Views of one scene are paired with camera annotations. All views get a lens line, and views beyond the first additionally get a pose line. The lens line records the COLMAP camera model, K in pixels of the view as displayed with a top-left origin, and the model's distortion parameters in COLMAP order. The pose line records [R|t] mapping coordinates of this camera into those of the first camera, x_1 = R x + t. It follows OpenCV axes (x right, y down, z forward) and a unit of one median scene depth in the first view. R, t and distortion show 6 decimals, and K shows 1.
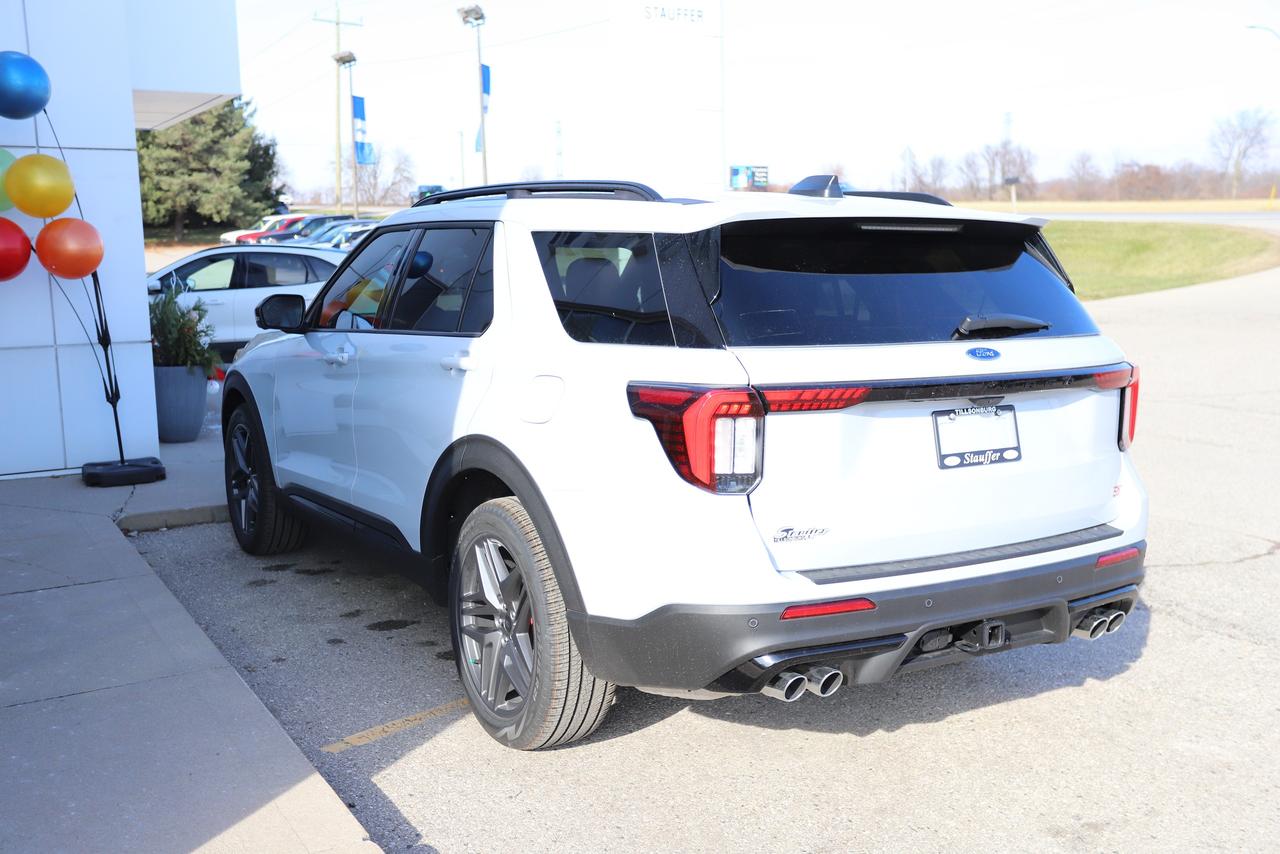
lens RADIAL K [[1341.2, 0, 640.0], [0, 1341.2, 427.0], [0, 0, 1]] dist [0.024894, 0.013590]
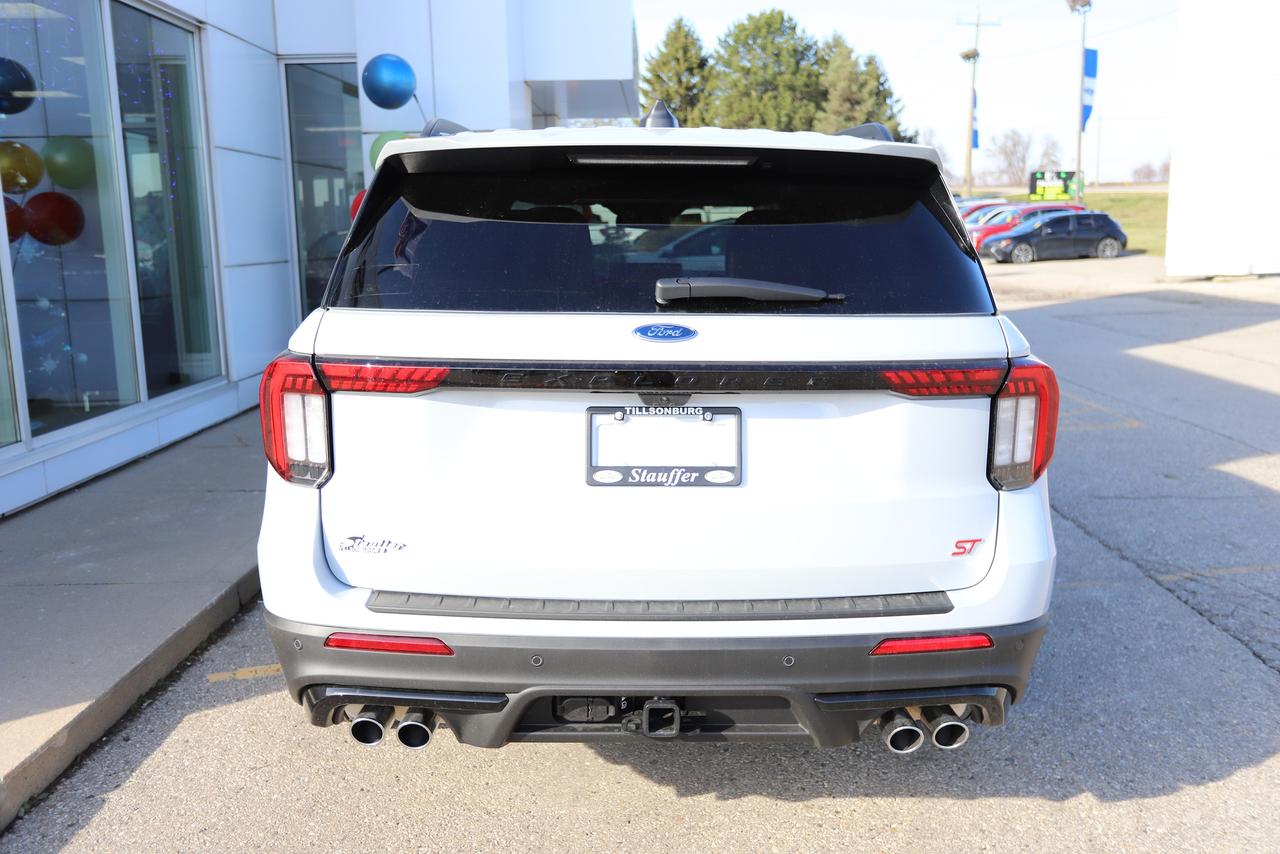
lens RADIAL K [[1114.7, 0, 640.0], [0, 1114.7, 427.0], [0, 0, 1]] dist [0.009648, 0.011850]
pose [[0.855948, 0.095647, -0.508139, 0.536403], [-0.072192, 0.995223, 0.065726, -0.041518], [0.511998, -0.019574, 0.858764, 0.469935]]
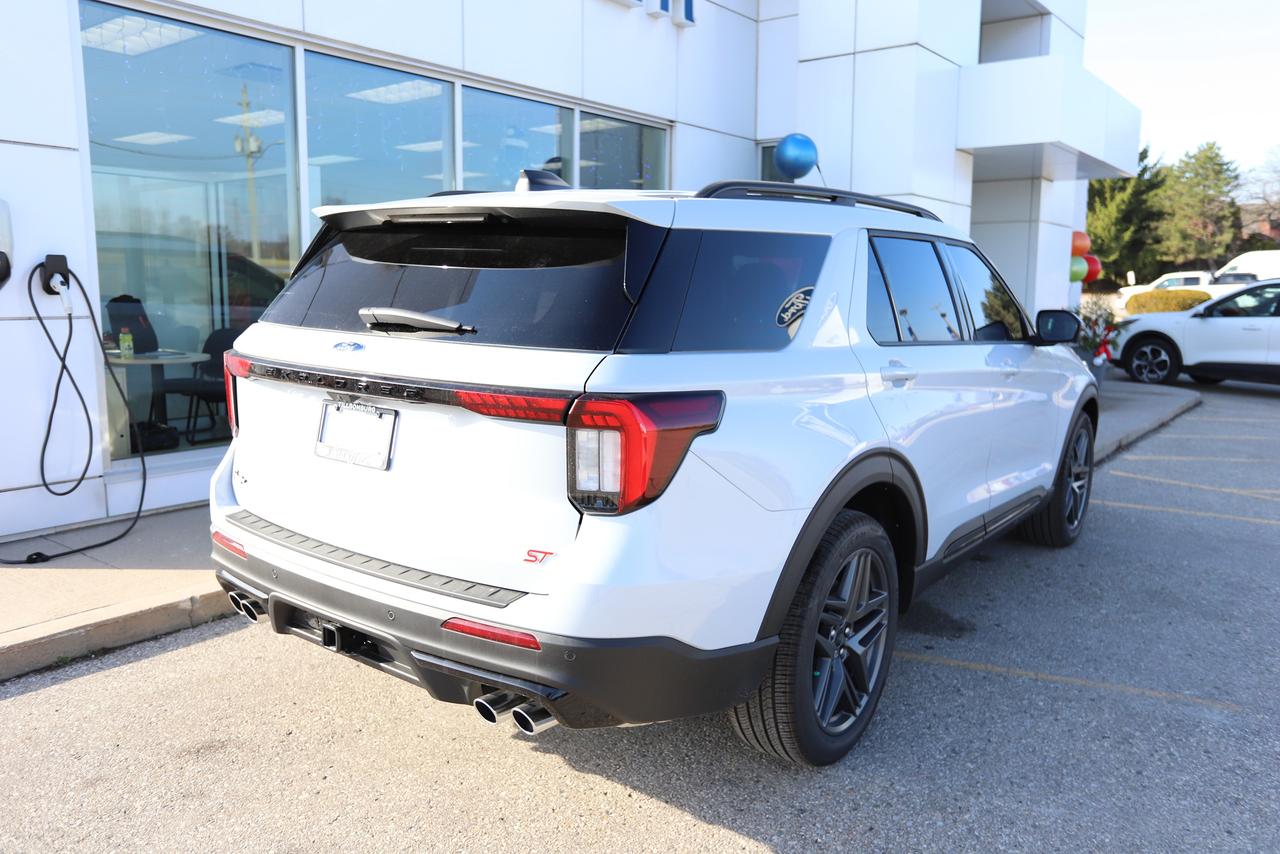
lens RADIAL K [[964.0, 0, 640.0], [0, 964.0, 427.0], [0, 0, 1]] dist [-0.006772, 0.002105]
pose [[0.366783, 0.157872, -0.916813, 0.937917], [-0.145913, 0.983061, 0.110905, -0.101719], [0.918792, 0.093097, 0.383606, 0.908599]]
